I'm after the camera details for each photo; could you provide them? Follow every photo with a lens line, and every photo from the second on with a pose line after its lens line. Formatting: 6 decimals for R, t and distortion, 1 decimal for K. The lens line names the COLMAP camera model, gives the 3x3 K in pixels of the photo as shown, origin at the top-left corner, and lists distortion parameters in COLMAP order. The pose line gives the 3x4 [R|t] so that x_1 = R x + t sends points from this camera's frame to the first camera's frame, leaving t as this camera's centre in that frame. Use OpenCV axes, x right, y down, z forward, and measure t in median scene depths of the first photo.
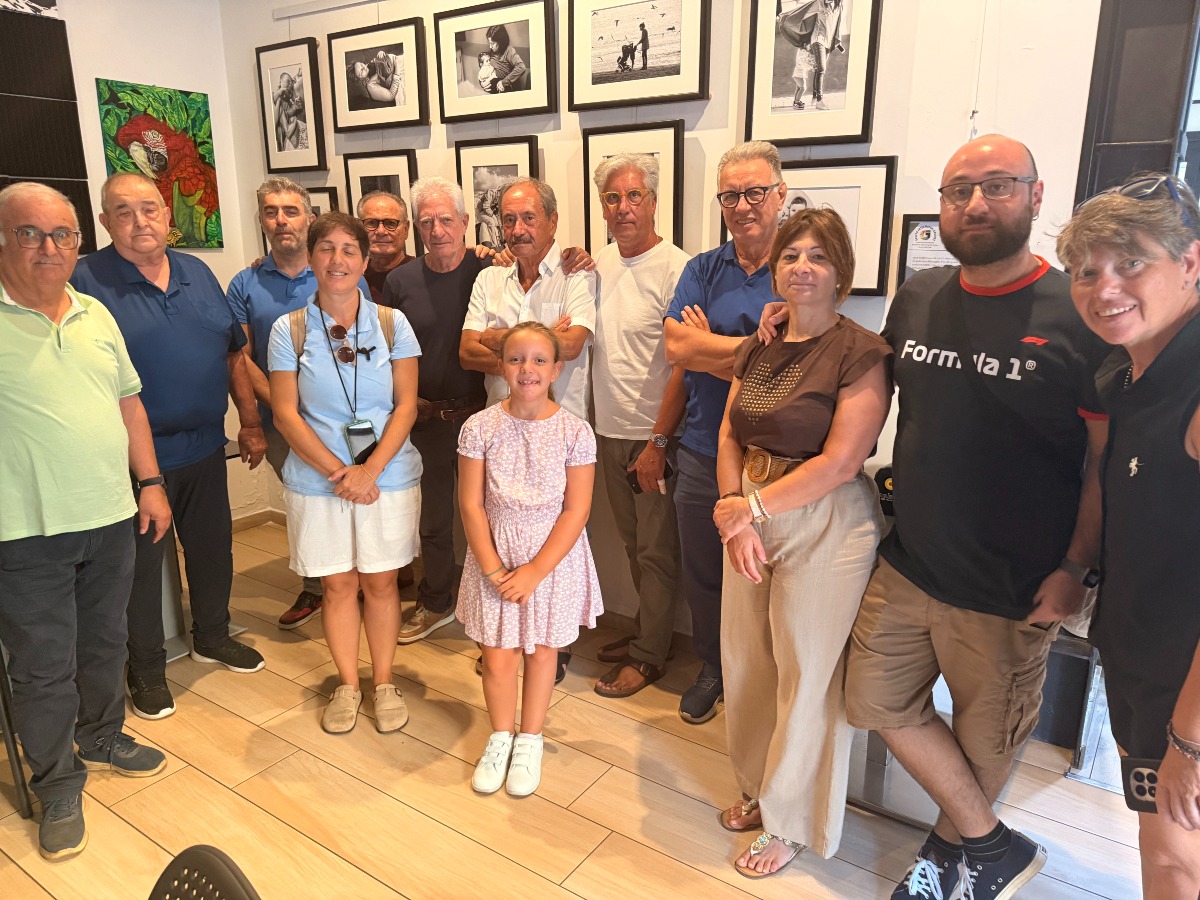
lens RADIAL K [[853.9, 0, 605.0], [0, 853.9, 449.2], [0, 0, 1]] dist [0.007146, -0.004707]
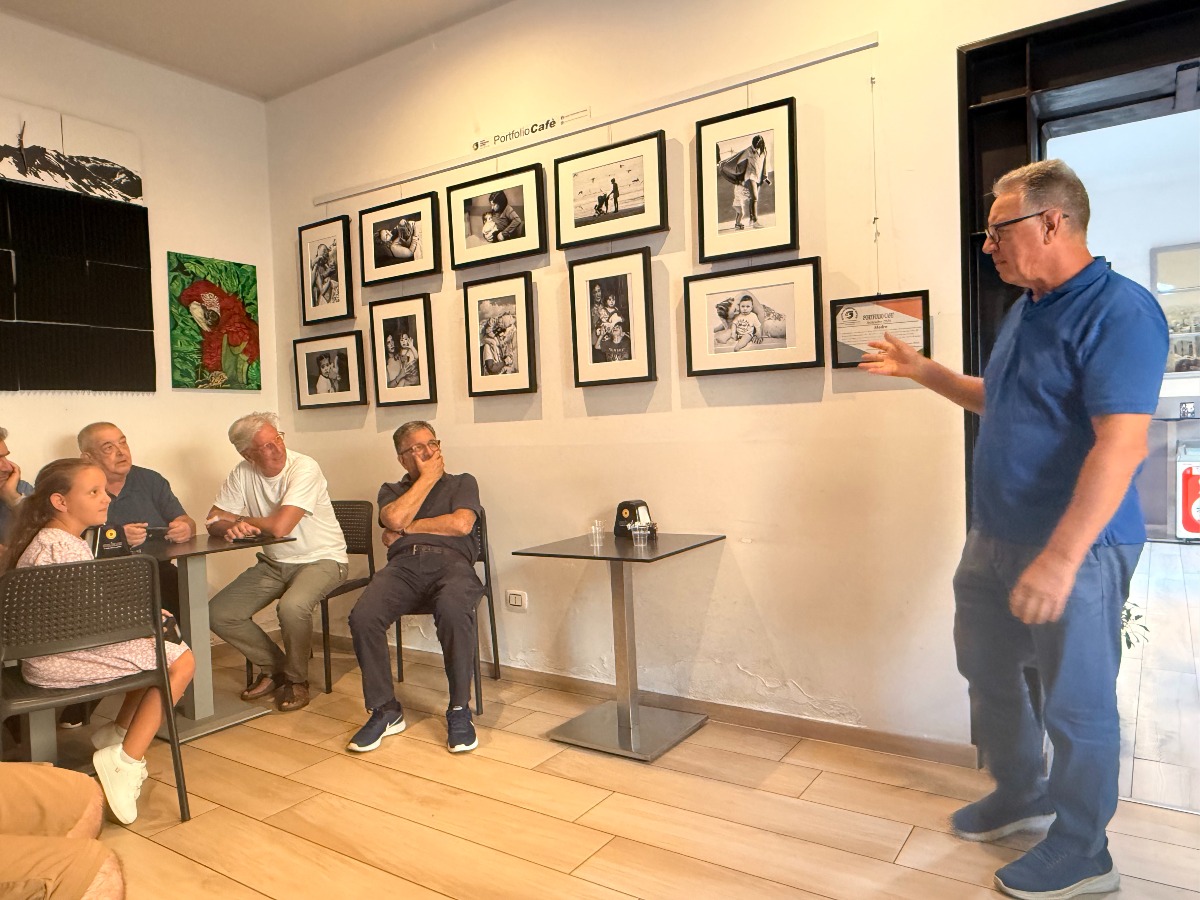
lens RADIAL K [[821.6, 0, 600.0], [0, 821.6, 450.0], [0, 0, 1]] dist [-0.007632, 0.001805]
pose [[0.999210, -0.038552, 0.009687, -0.002524], [0.039745, 0.973019, -0.227276, 0.142377], [-0.000664, 0.227481, 0.973782, -0.078514]]
